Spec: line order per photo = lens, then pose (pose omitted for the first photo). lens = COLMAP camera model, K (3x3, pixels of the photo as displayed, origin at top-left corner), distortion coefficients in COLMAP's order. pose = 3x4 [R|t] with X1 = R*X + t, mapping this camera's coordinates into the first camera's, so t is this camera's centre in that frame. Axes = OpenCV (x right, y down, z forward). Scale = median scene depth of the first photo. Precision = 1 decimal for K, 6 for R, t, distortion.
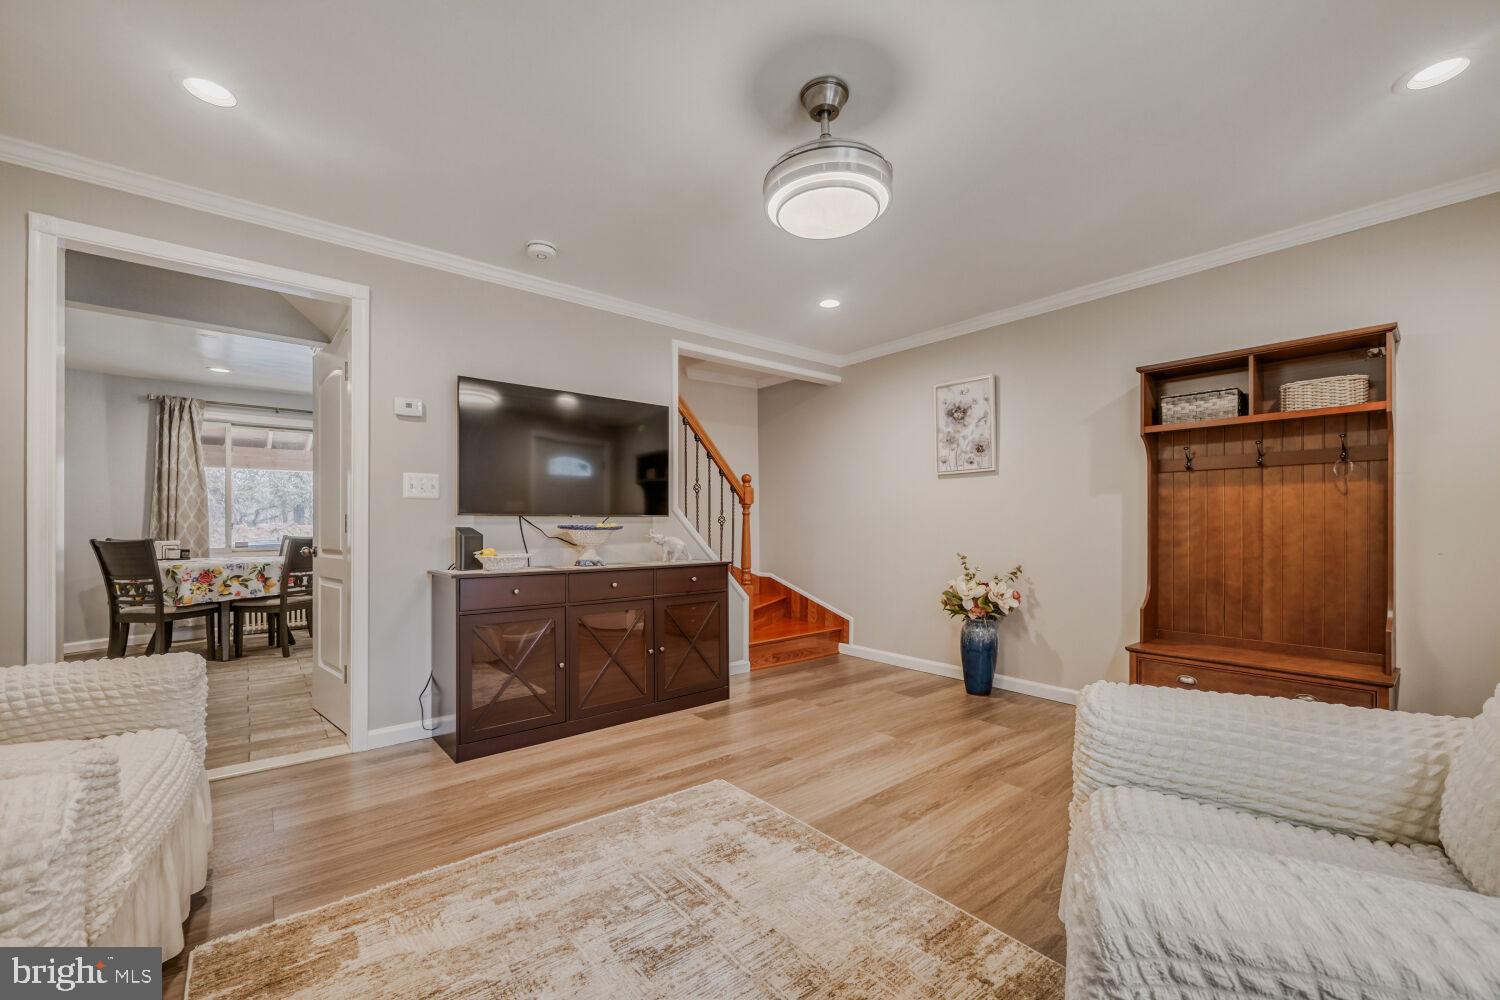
lens RADIAL K [[594.1, 0, 745.0], [0, 594.1, 525.0], [0, 0, 1]] dist [-0.001510, -0.000014]
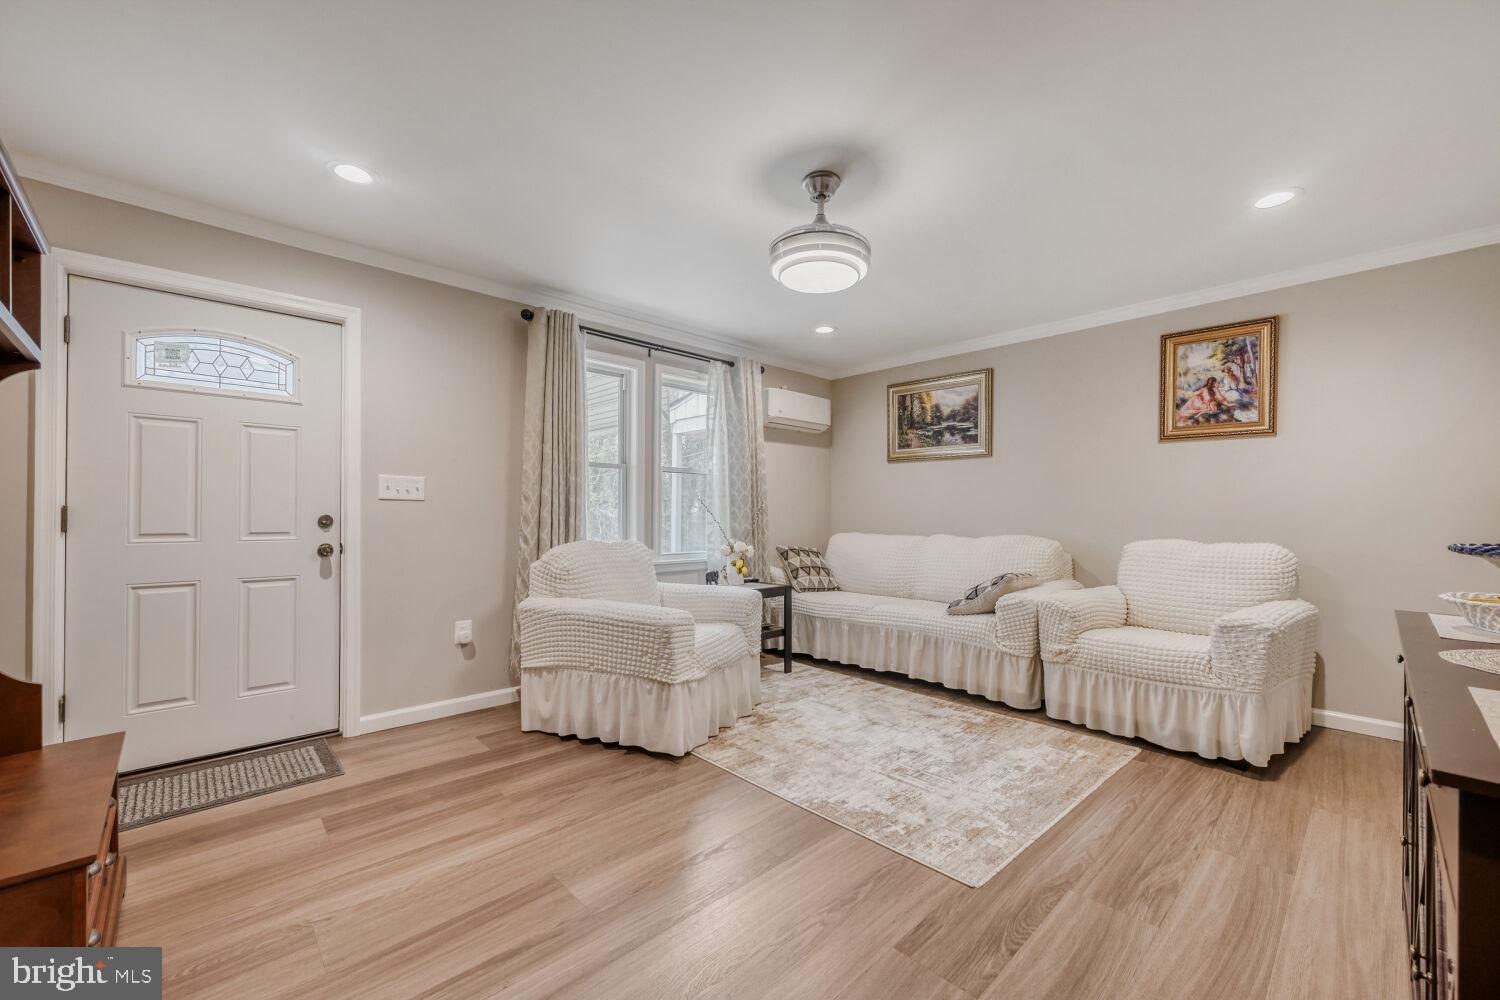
lens RADIAL K [[594.6, 0, 754.6], [0, 594.6, 517.1], [0, 0, 1]] dist [0.001273, 0.000118]
pose [[-0.996929, -0.003271, -0.078239, 0.260197], [-0.003428, 0.999992, 0.001870, -0.020381], [0.078232, 0.002133, -0.996933, 1.555947]]
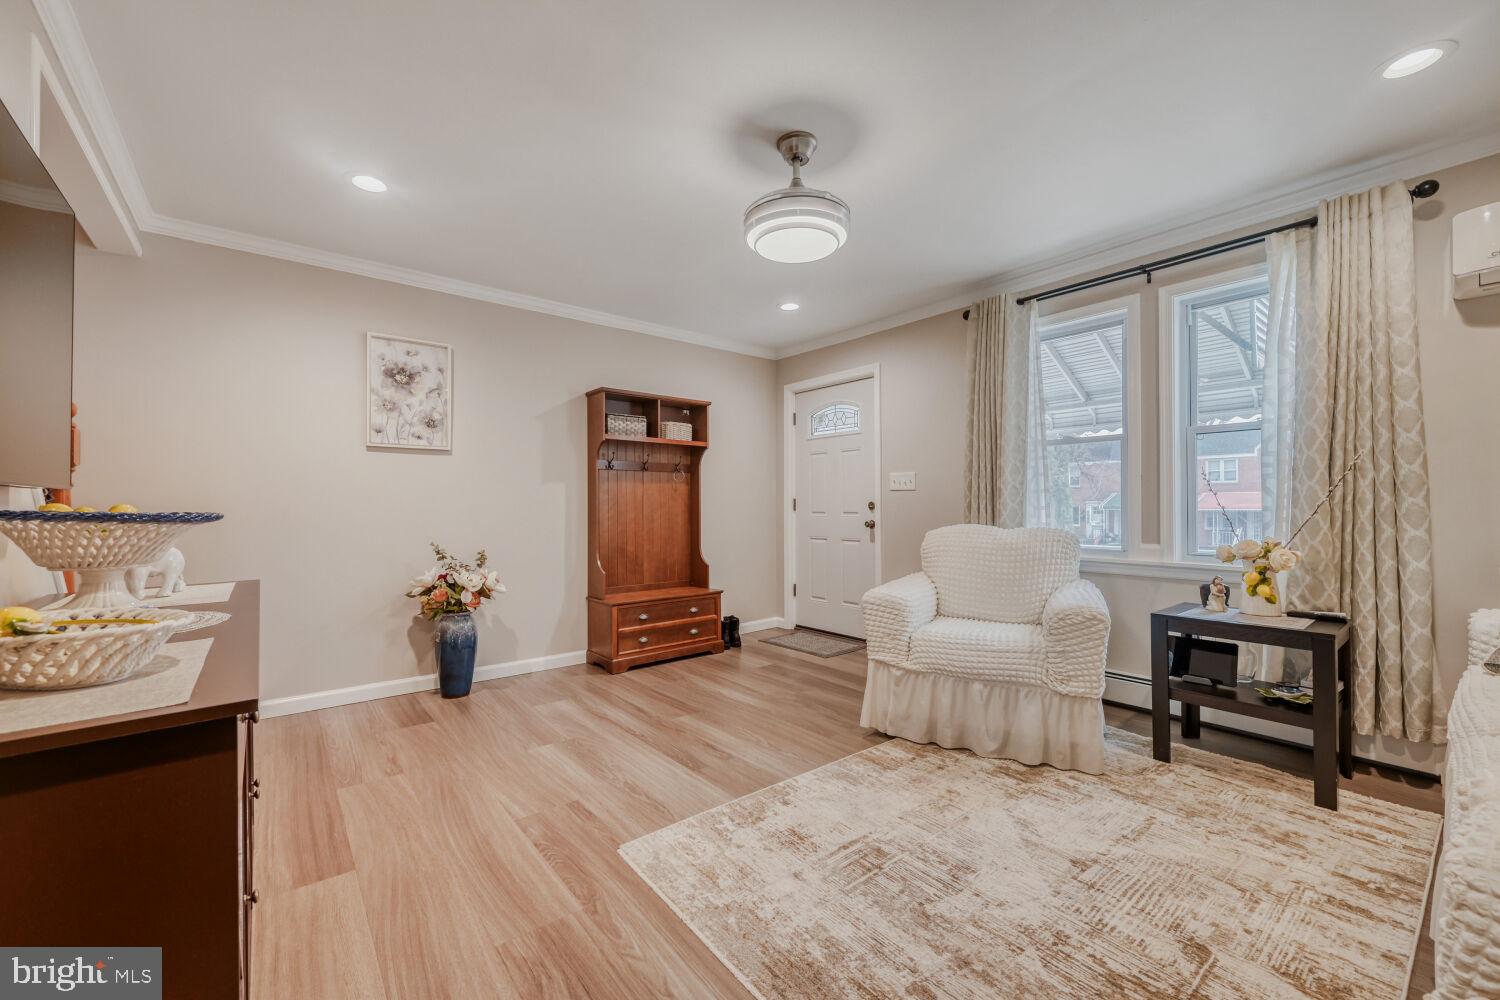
lens RADIAL K [[603.5, 0, 755.8], [0, 603.5, 508.2], [0, 0, 1]] dist [0.000139, 0.000152]
pose [[-0.003631, -0.002012, 0.999991, -0.739134], [0.001254, 0.999997, 0.002016, -0.004913], [-0.999993, 0.001262, -0.003629, 0.757346]]
